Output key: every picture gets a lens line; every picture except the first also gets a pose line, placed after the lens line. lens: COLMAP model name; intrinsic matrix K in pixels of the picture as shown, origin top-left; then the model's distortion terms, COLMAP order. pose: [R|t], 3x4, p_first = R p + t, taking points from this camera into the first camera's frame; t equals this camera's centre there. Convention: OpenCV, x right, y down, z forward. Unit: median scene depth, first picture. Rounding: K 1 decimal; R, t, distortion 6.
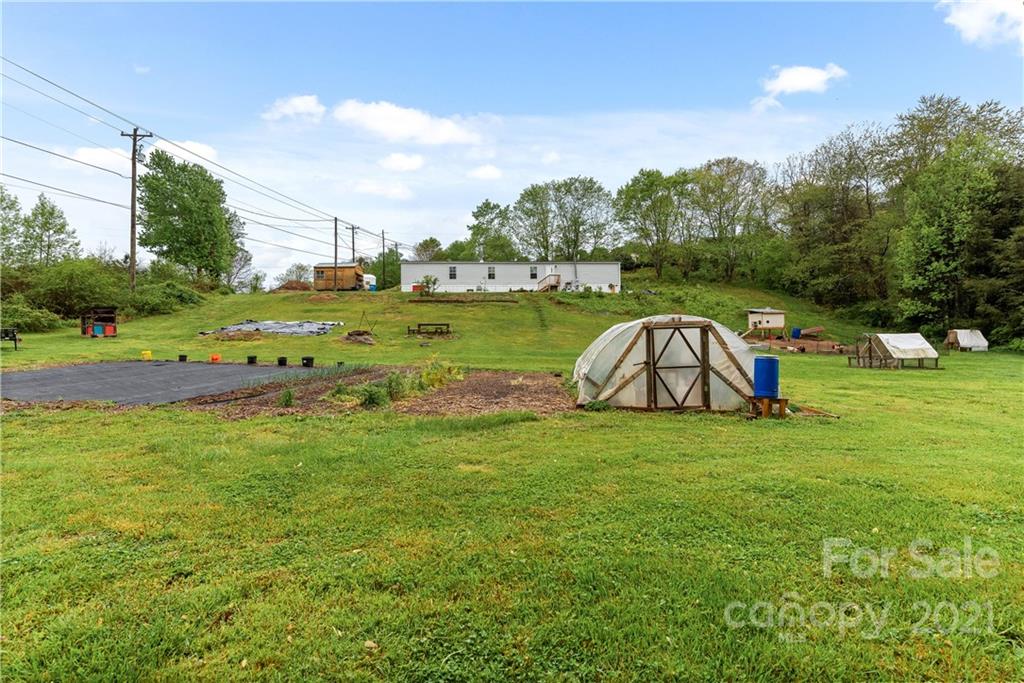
lens RADIAL K [[471.9, 0, 509.4], [0, 471.9, 340.9], [0, 0, 1]] dist [0.003237, -0.001003]
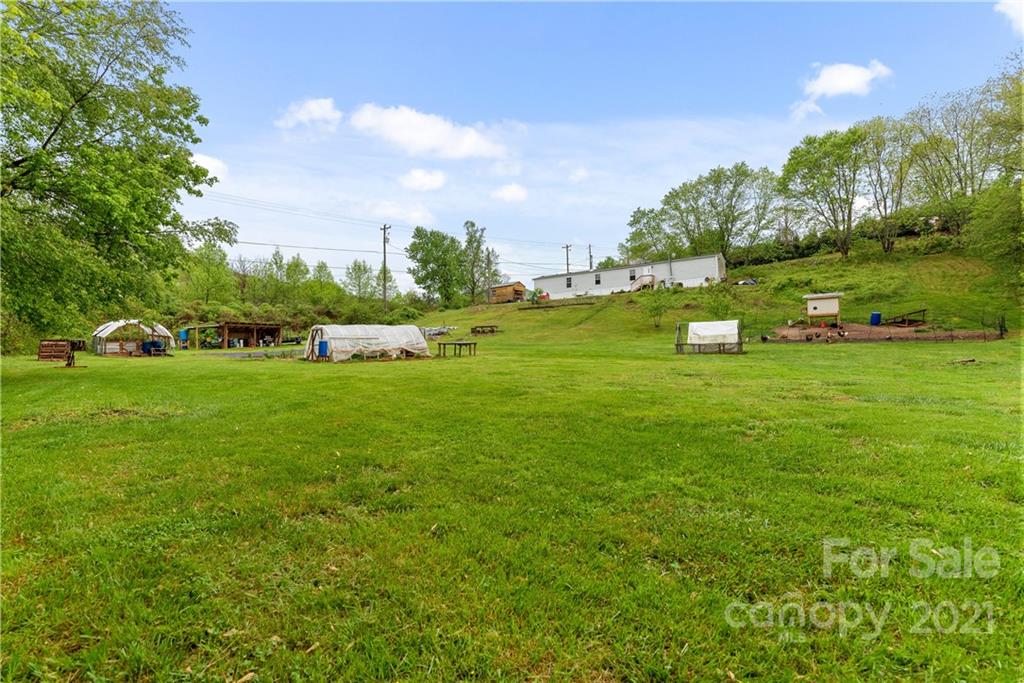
lens RADIAL K [[471.9, 0, 503.4], [0, 471.9, 343.6], [0, 0, 1]] dist [0.003237, -0.001003]
pose [[0.747954, -0.012559, -0.663631, 0.569633], [0.019068, 0.999815, 0.002569, 0.010694], [0.663476, -0.014576, 0.748055, -0.053538]]
